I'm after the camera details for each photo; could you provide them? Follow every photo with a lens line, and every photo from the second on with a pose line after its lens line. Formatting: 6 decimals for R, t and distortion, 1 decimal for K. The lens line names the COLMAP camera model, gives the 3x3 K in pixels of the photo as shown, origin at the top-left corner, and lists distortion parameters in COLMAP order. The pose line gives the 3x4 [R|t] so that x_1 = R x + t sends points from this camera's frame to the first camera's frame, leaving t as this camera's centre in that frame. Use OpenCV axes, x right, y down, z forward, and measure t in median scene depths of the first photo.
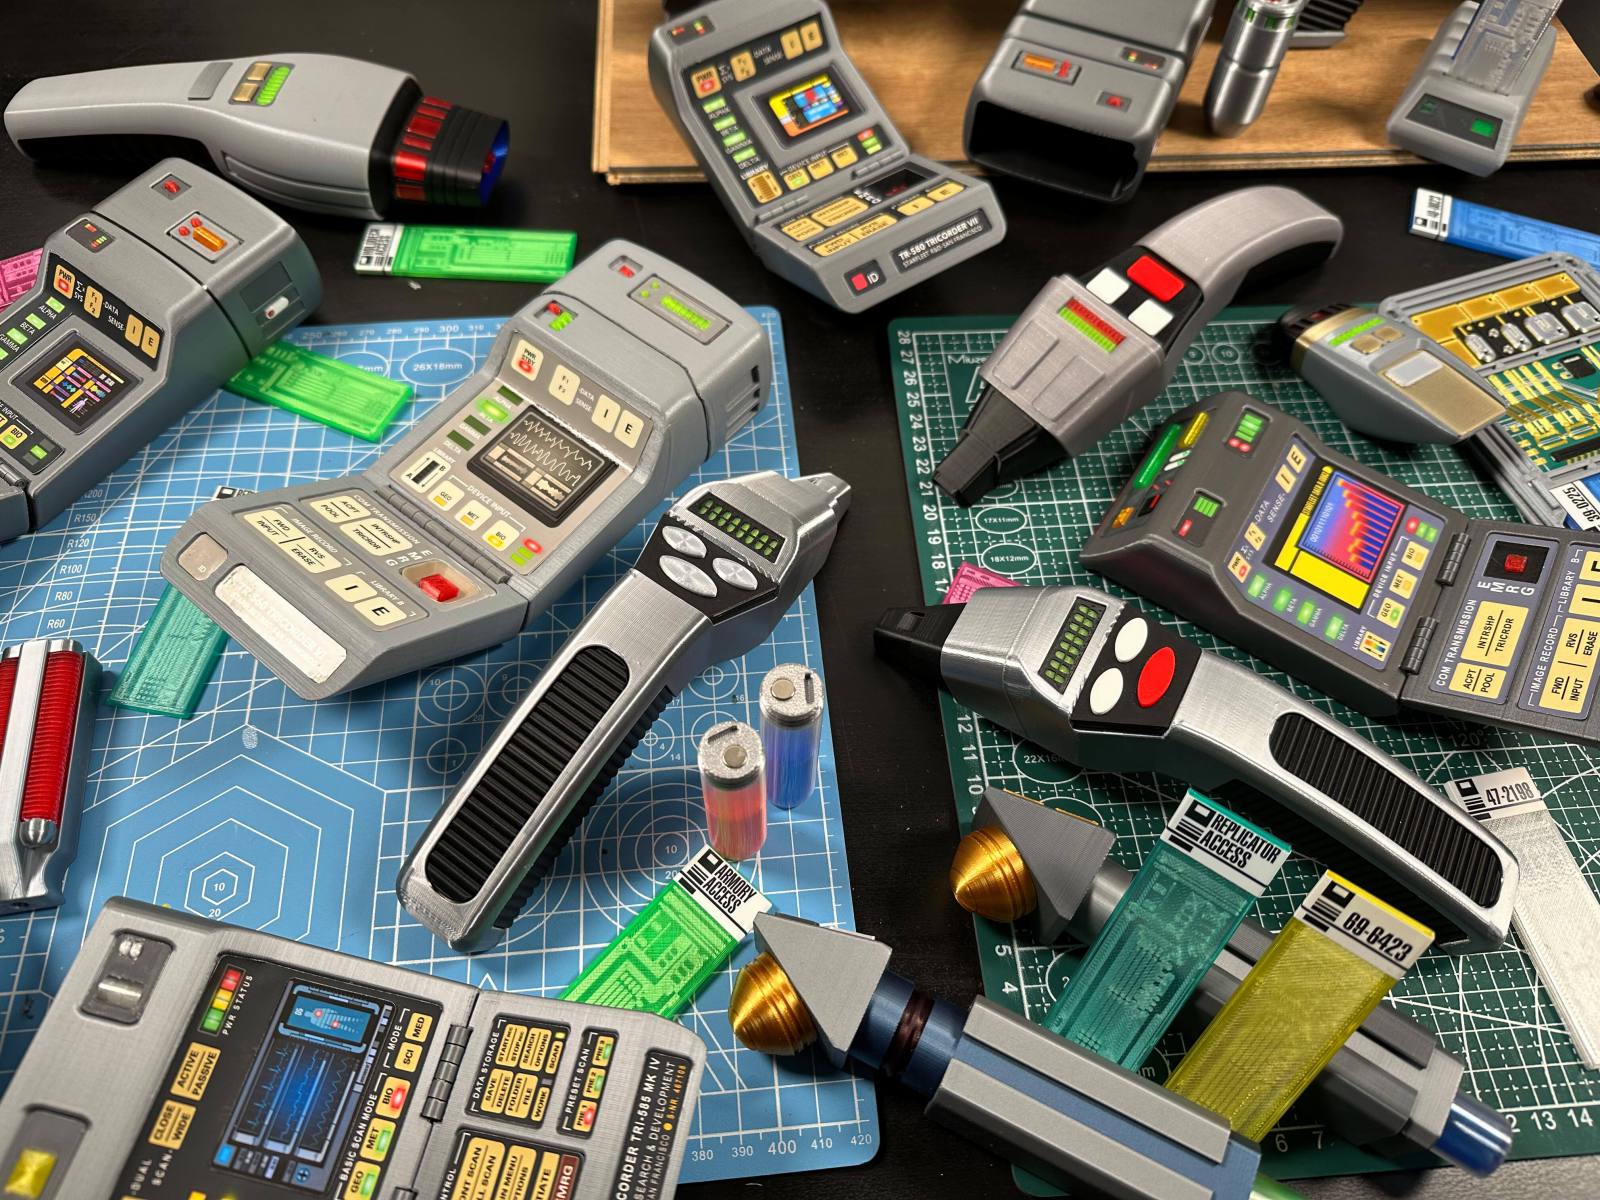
lens RADIAL K [[1144.4, 0, 793.9], [0, 1144.4, 597.5], [0, 0, 1]] dist [0.029453, -0.063466]
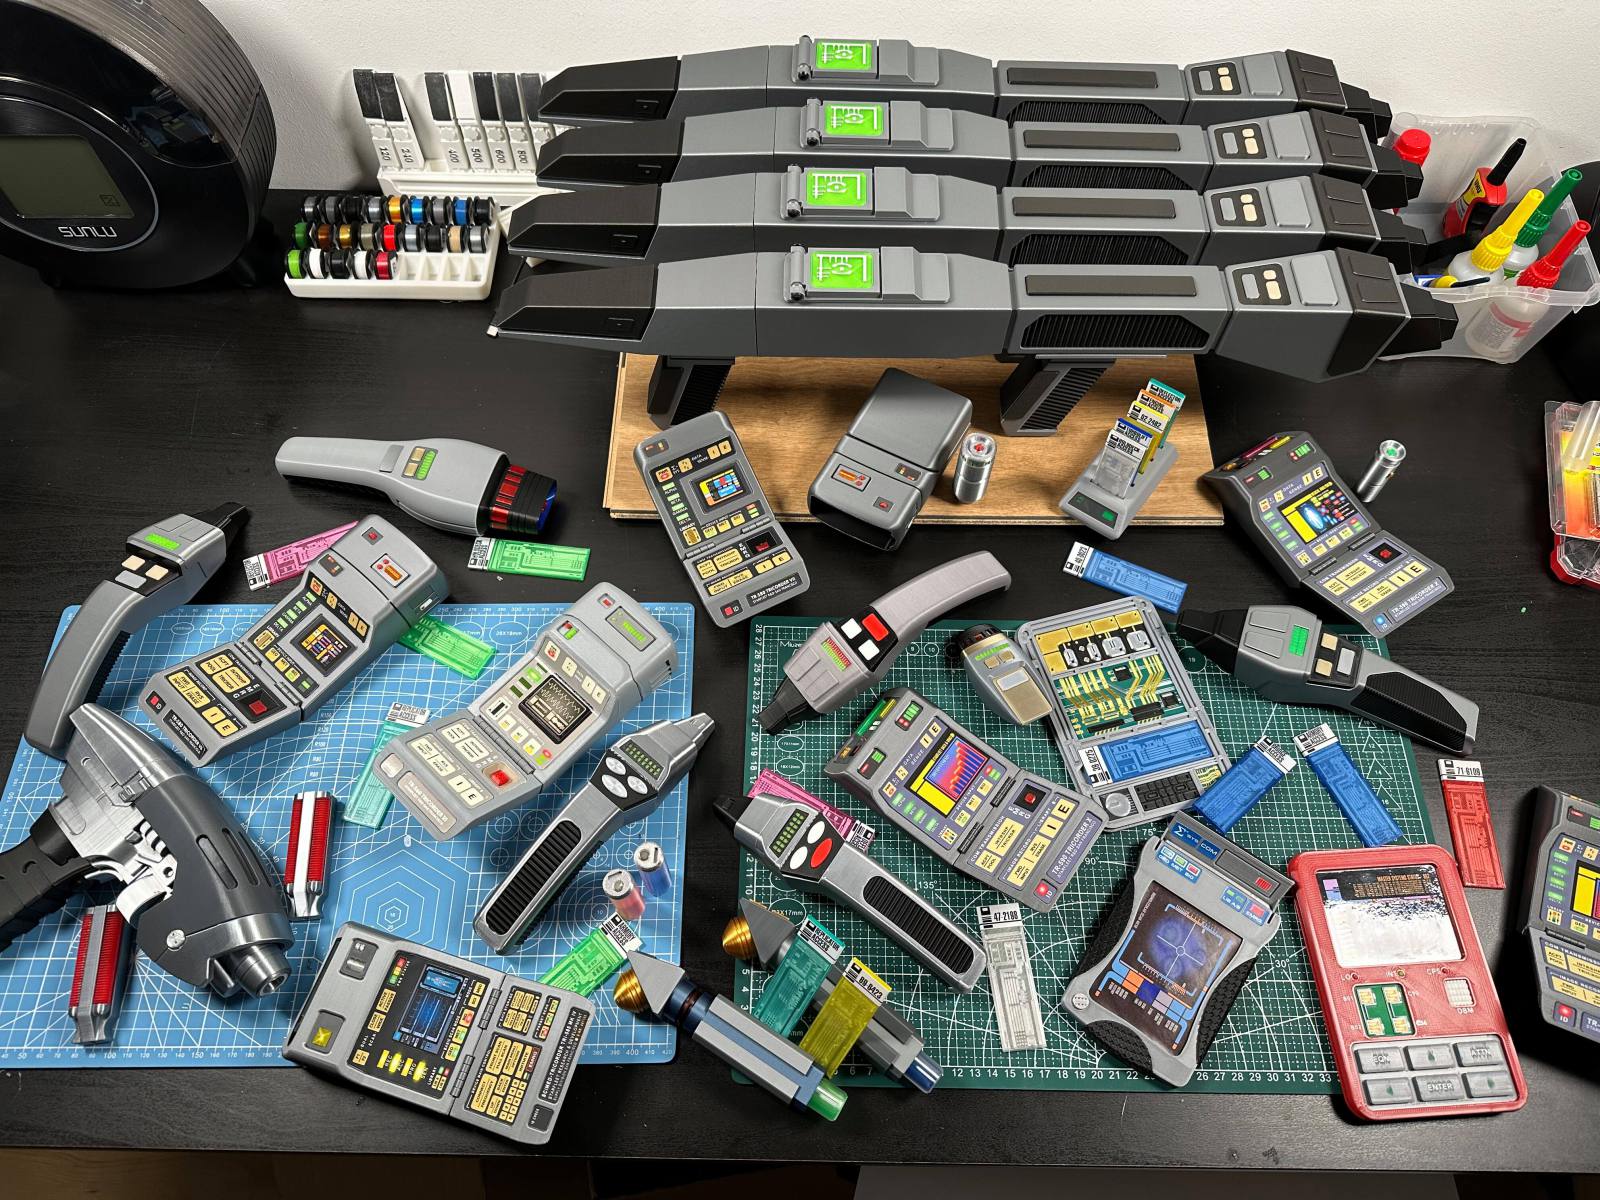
lens RADIAL K [[1108.4, 0, 800.0], [0, 1108.4, 600.0], [0, 0, 1]] dist [0.171371, -0.377222]
pose [[0.996386, 0.064824, -0.054880, 0.292151], [-0.061789, 0.996556, 0.055298, -0.426534], [0.058276, -0.051707, 0.996961, -0.888578]]
